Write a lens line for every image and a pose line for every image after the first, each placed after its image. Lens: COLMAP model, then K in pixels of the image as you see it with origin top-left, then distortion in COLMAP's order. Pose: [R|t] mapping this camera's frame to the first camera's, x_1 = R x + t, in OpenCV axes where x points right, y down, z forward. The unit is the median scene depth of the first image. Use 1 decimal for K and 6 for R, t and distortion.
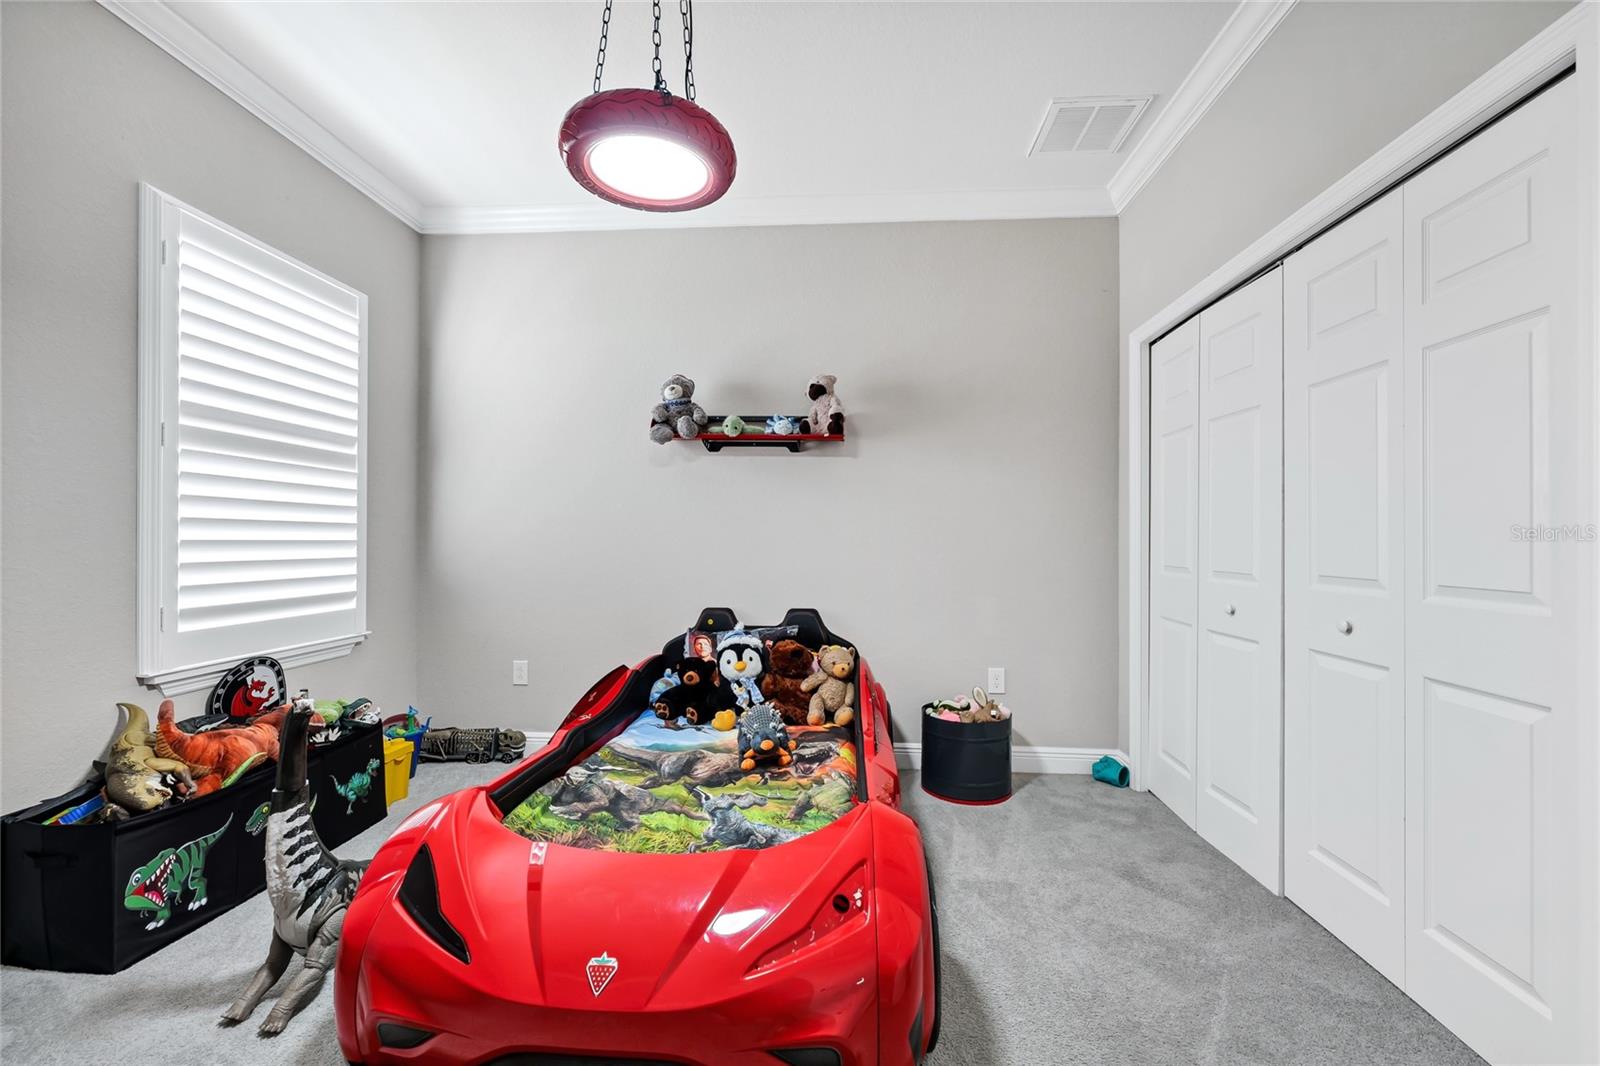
lens RADIAL K [[669.5, 0, 808.5], [0, 669.5, 529.7], [0, 0, 1]] dist [0.000774, -0.001404]
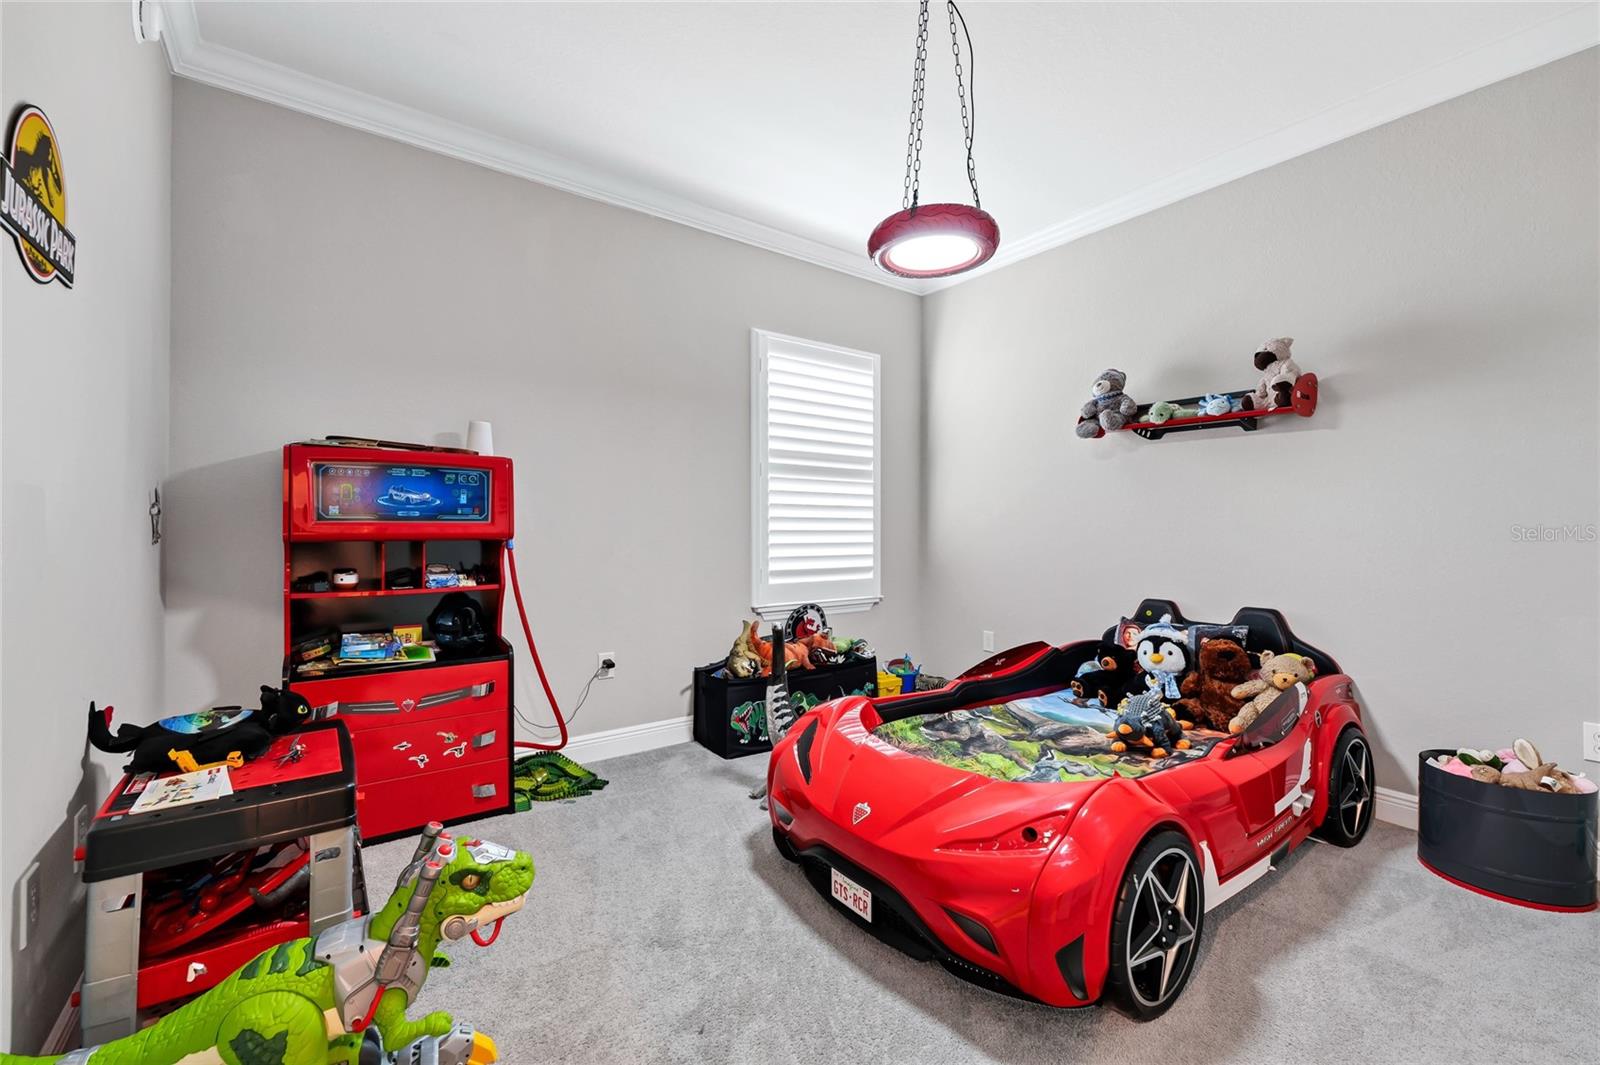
lens RADIAL K [[667.3, 0, 790.3], [0, 667.3, 519.8], [0, 0, 1]] dist [-0.000075, -0.001208]
pose [[0.635841, -0.013692, -0.771698, 0.380301], [0.010568, 0.999903, -0.009033, 0.004978], [0.771748, -0.002412, 0.635924, -0.040761]]
